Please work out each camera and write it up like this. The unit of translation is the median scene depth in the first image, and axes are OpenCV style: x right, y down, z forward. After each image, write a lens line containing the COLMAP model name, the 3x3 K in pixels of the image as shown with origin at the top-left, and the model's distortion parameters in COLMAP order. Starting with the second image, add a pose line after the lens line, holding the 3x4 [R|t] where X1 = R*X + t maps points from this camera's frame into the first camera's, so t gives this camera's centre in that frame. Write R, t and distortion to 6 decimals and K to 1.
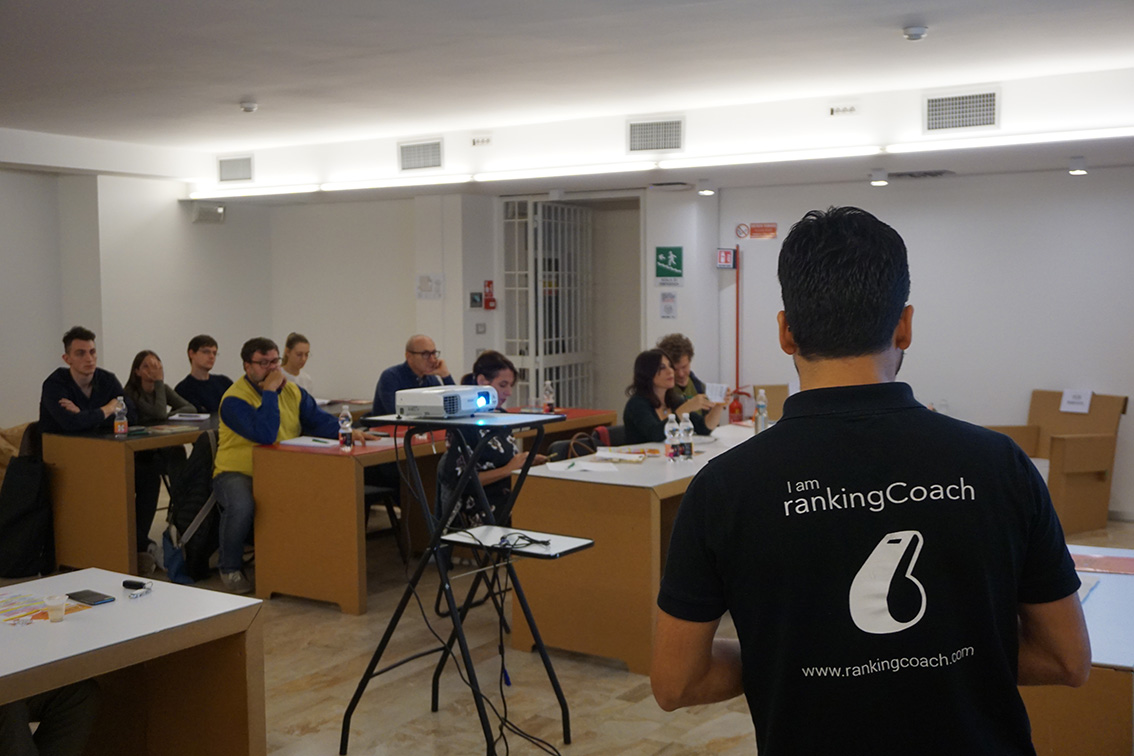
lens RADIAL K [[1242.9, 0, 567.0], [0, 1242.9, 378.0], [0, 0, 1]] dist [-0.011447, 0.010406]
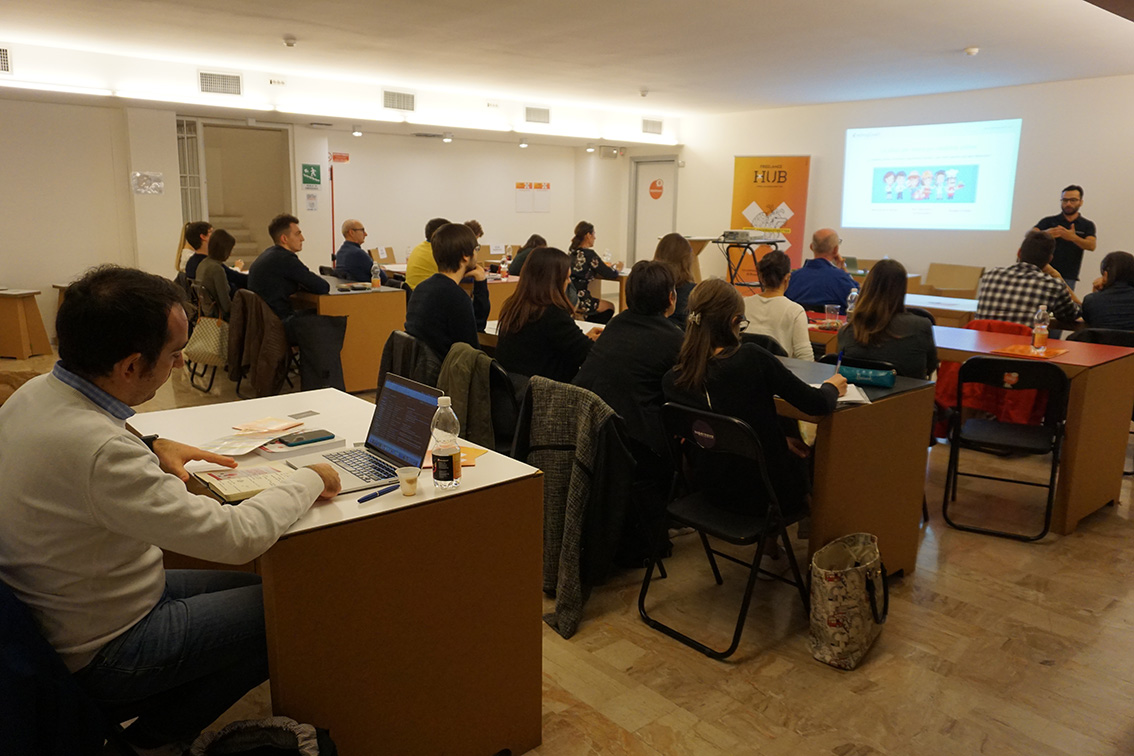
lens RADIAL K [[865.5, 0, 567.0], [0, 865.5, 378.0], [0, 0, 1]] dist [0.000804, -0.002115]
pose [[0.298816, -0.169208, 0.939190, -0.904216], [0.052680, 0.985579, 0.160804, 0.002427], [-0.952856, 0.001426, 0.303421, 0.355213]]
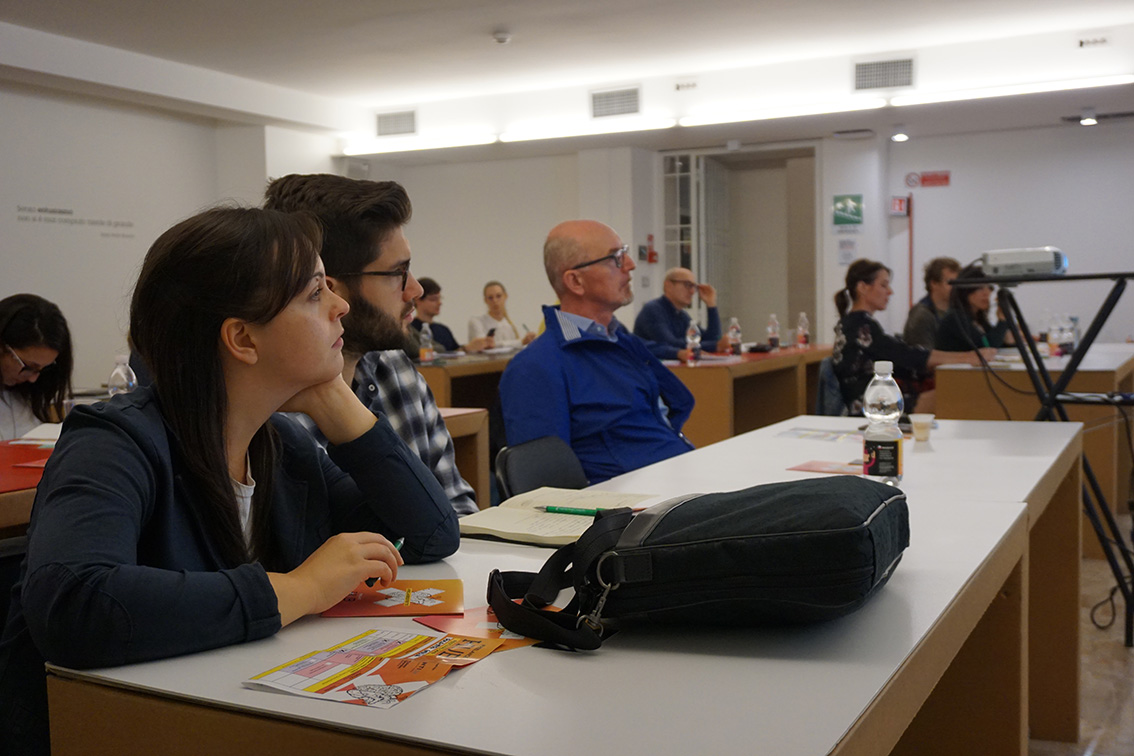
lens RADIAL K [[1198.0, 0, 567.0], [0, 1198.0, 378.0], [0, 0, 1]] dist [0.011468, 0.017185]
pose [[0.994840, -0.019059, 0.099653, -0.249208], [0.020150, 0.999747, -0.009955, 0.050215], [-0.099438, 0.011912, 0.994972, 0.043072]]
